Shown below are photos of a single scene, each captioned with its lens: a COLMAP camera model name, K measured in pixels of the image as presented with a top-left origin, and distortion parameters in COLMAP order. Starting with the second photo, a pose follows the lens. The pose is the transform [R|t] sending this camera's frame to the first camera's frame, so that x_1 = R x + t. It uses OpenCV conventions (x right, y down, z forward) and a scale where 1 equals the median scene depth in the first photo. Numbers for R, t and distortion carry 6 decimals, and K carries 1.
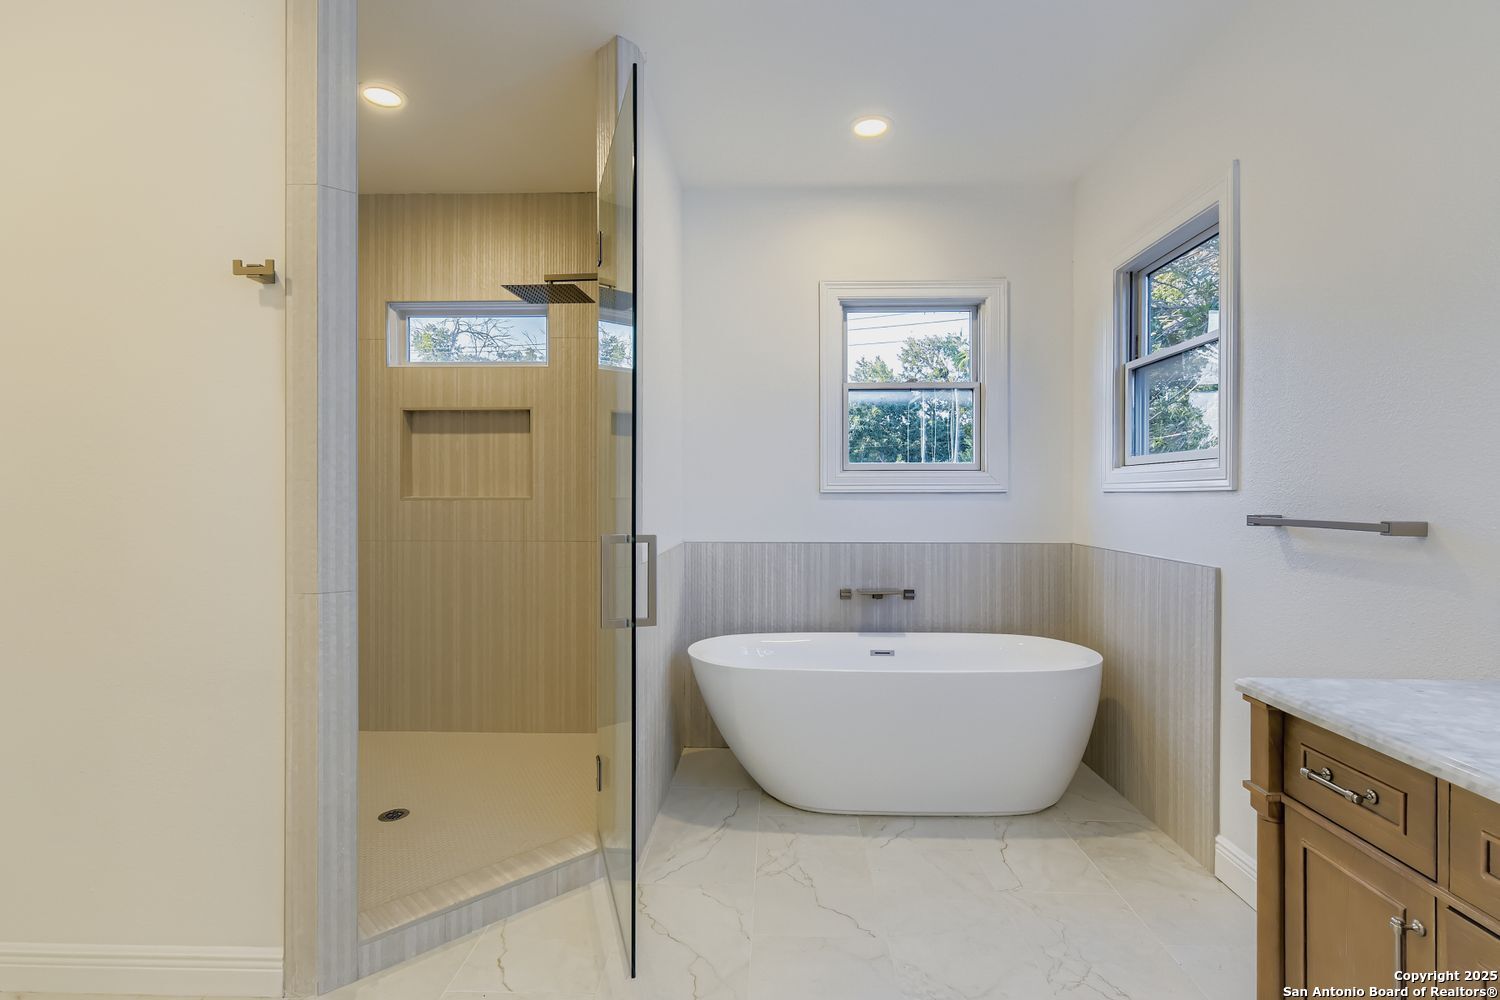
lens RADIAL K [[719.2, 0, 750.0], [0, 719.2, 500.0], [0, 0, 1]] dist [0.003126, 0.000699]
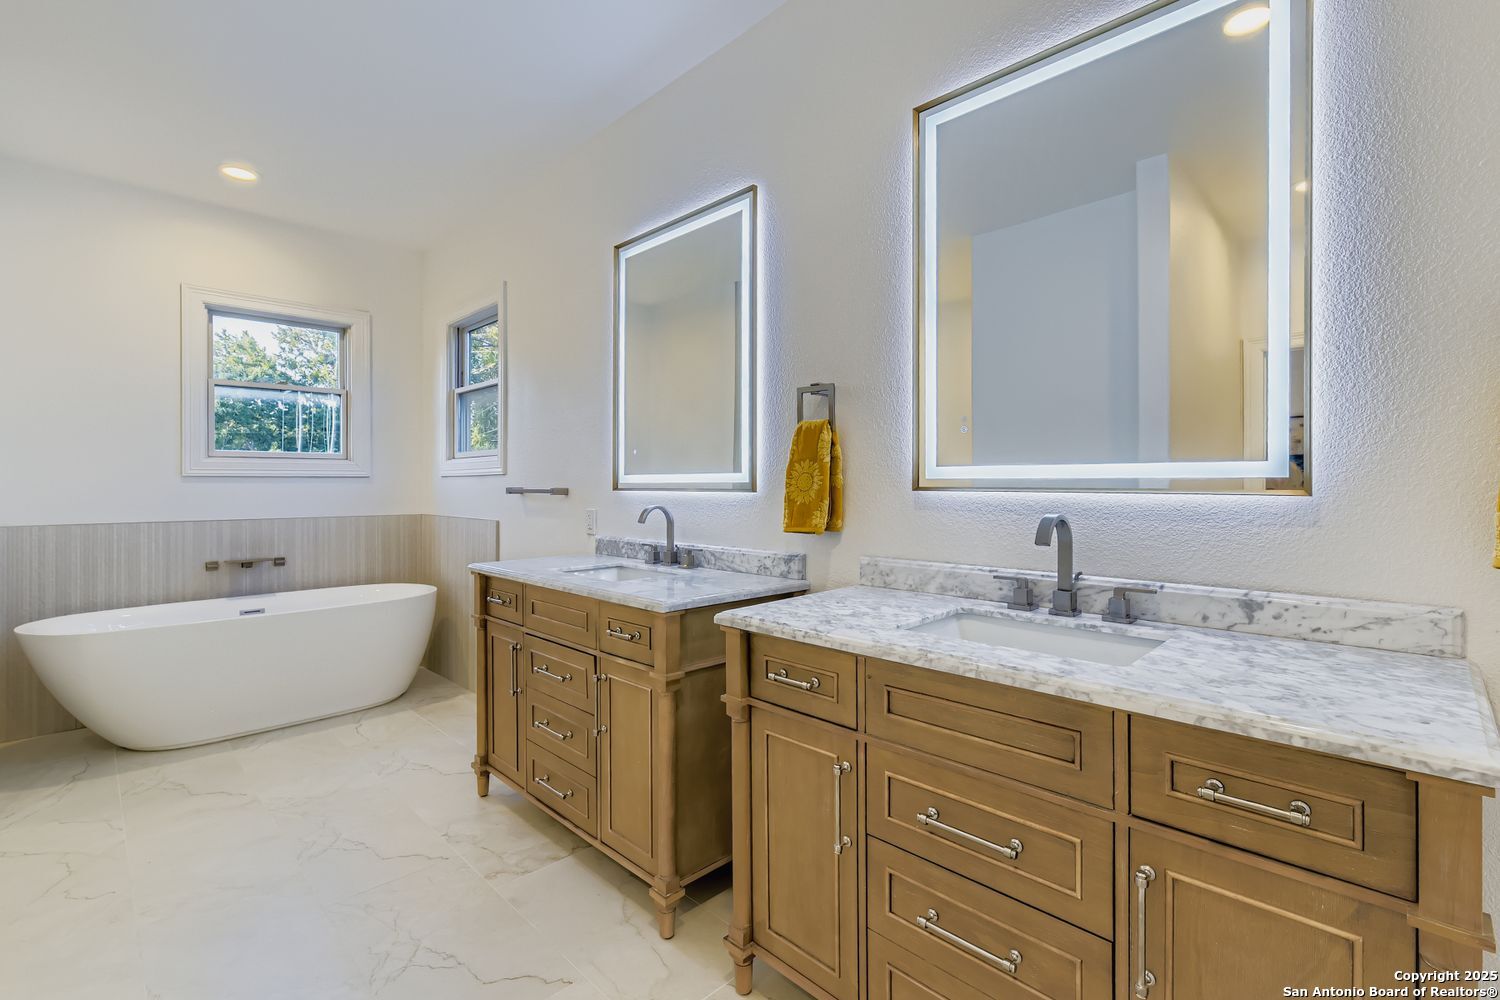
lens RADIAL K [[656.3, 0, 749.9], [0, 656.3, 482.2], [0, 0, 1]] dist [0.002040, -0.003305]
pose [[0.674132, 0.000213, 0.738611, -0.059006], [0.009237, 0.999919, -0.008719, 0.016267], [-0.738553, 0.012700, 0.674075, -0.320606]]
